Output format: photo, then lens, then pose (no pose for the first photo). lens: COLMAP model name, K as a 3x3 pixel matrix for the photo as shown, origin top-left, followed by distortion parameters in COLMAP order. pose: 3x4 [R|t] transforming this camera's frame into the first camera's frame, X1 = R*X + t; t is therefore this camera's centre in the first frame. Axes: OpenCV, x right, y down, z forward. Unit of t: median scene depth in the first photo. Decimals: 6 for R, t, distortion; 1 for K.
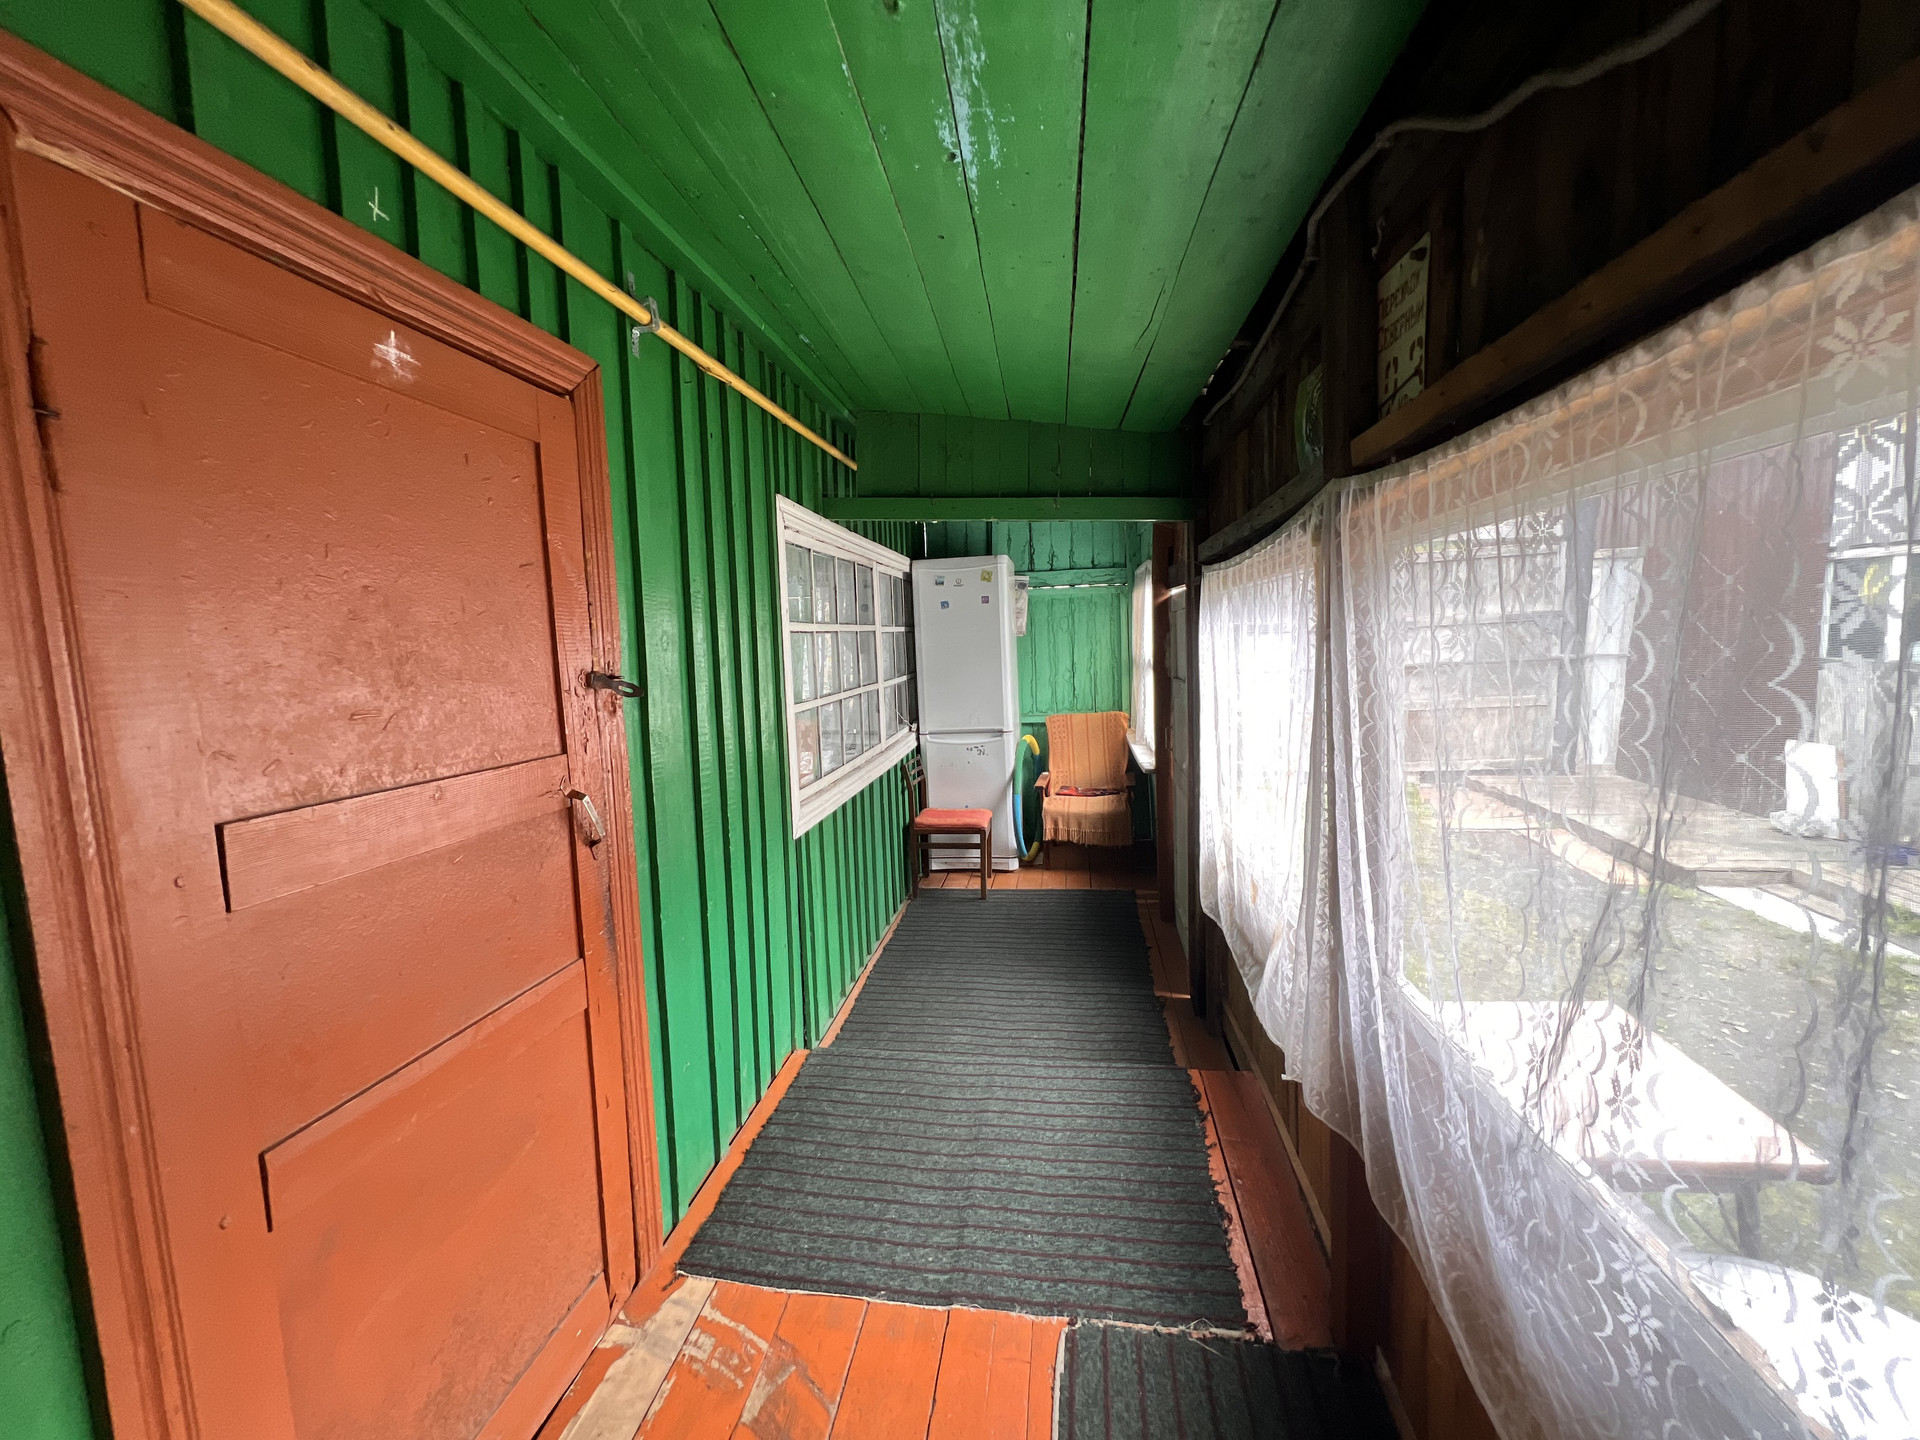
lens RADIAL K [[784.1, 0, 966.9], [0, 784.1, 714.3], [0, 0, 1]] dist [0.009199, -0.000888]
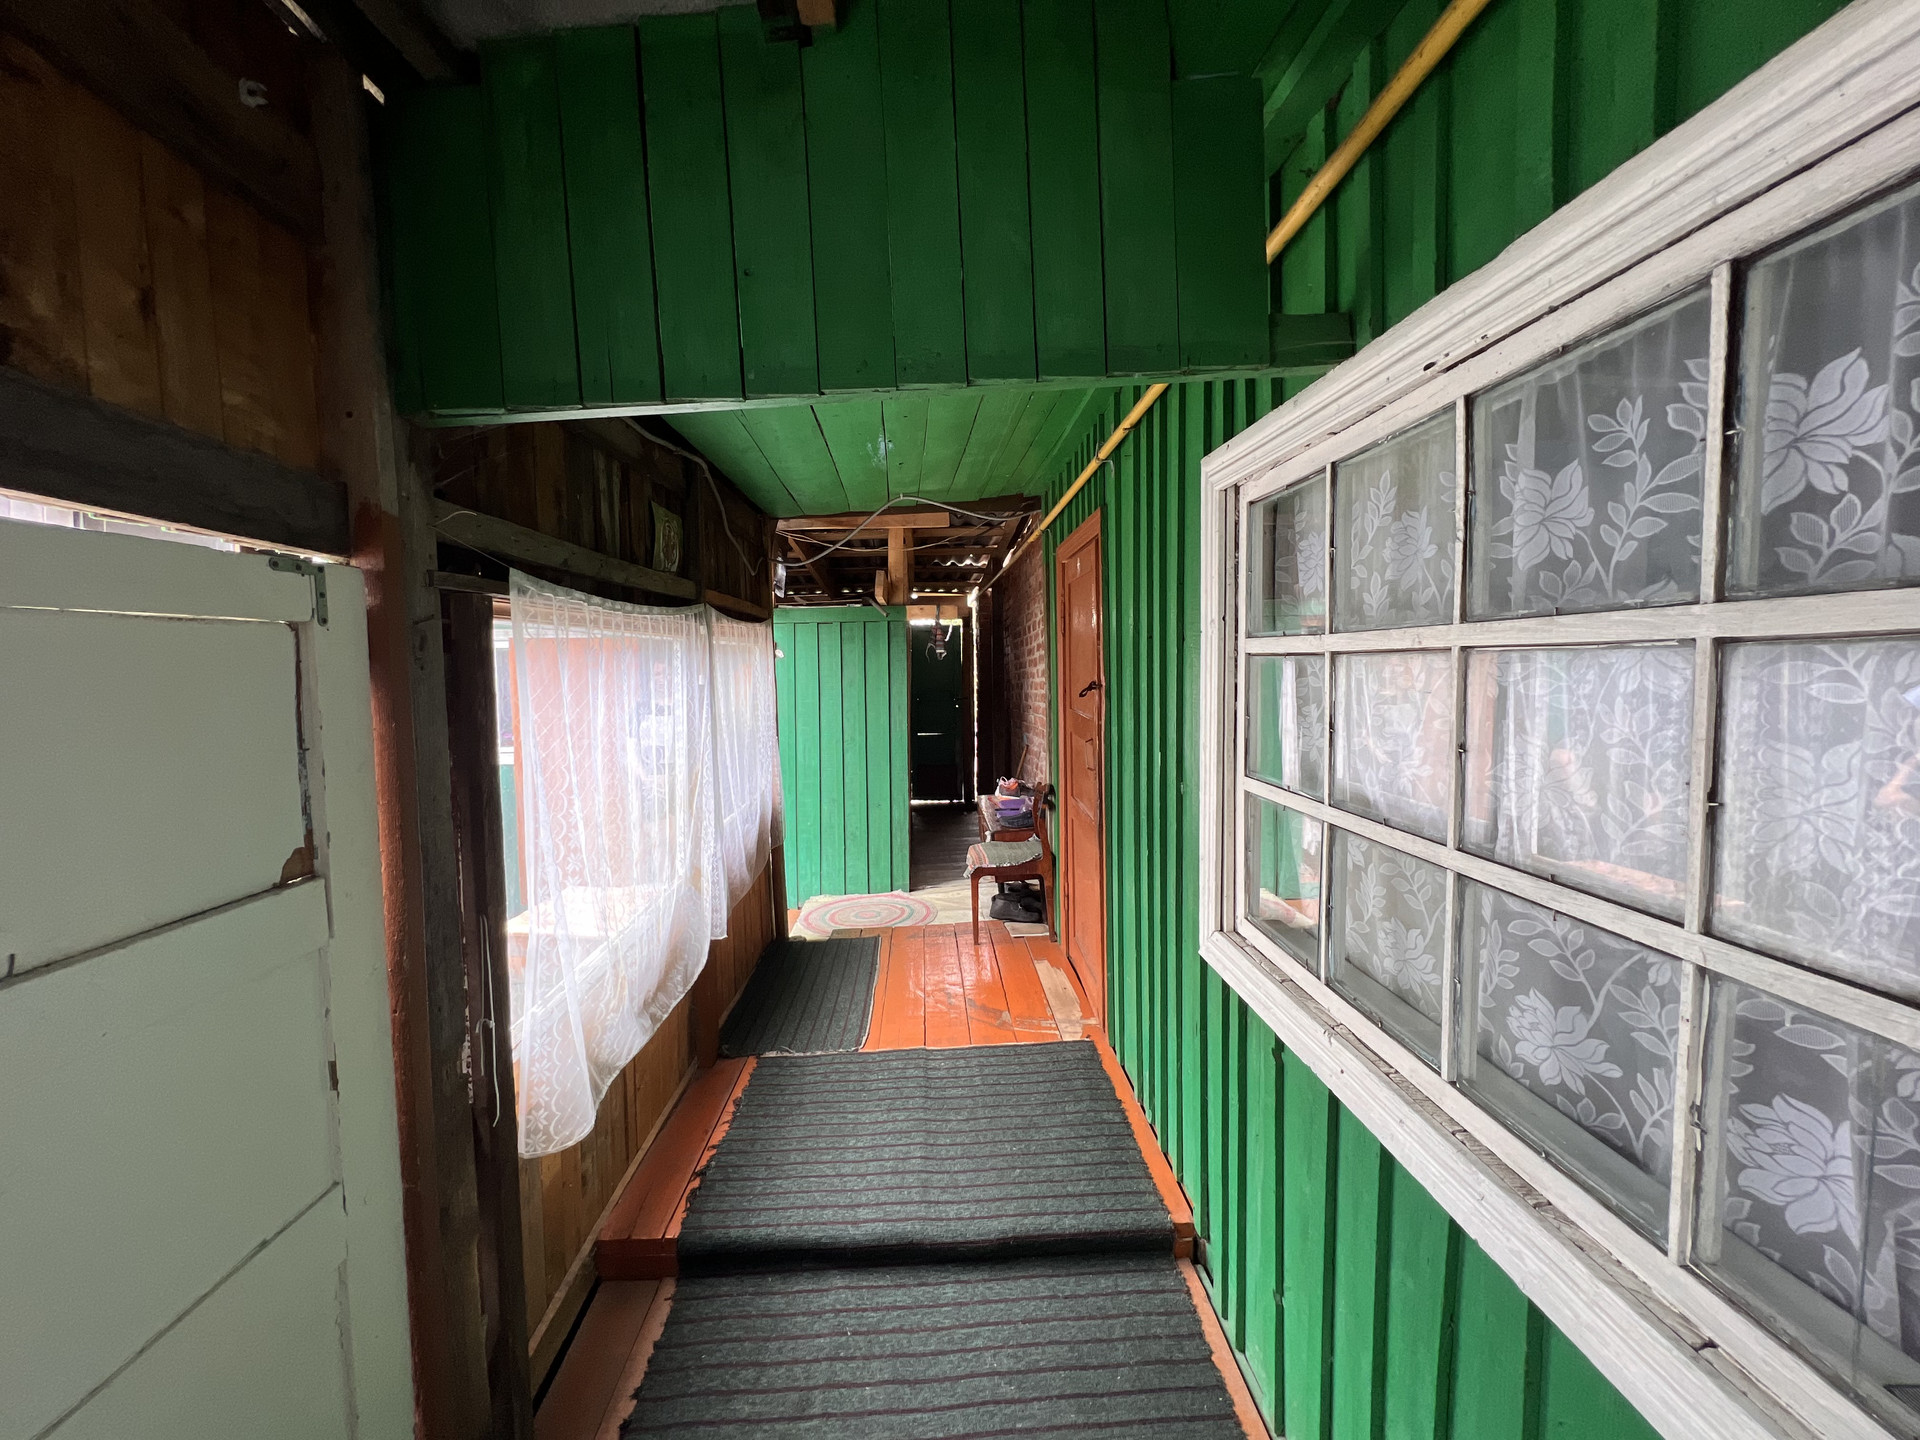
lens RADIAL K [[784.1, 0, 958.2], [0, 784.1, 715.7], [0, 0, 1]] dist [0.009199, -0.000888]
pose [[-0.983866, 0.057148, -0.169534, 0.133171], [0.027549, 0.984702, 0.172057, -0.236907], [0.176773, 0.164611, -0.970389, 2.144832]]
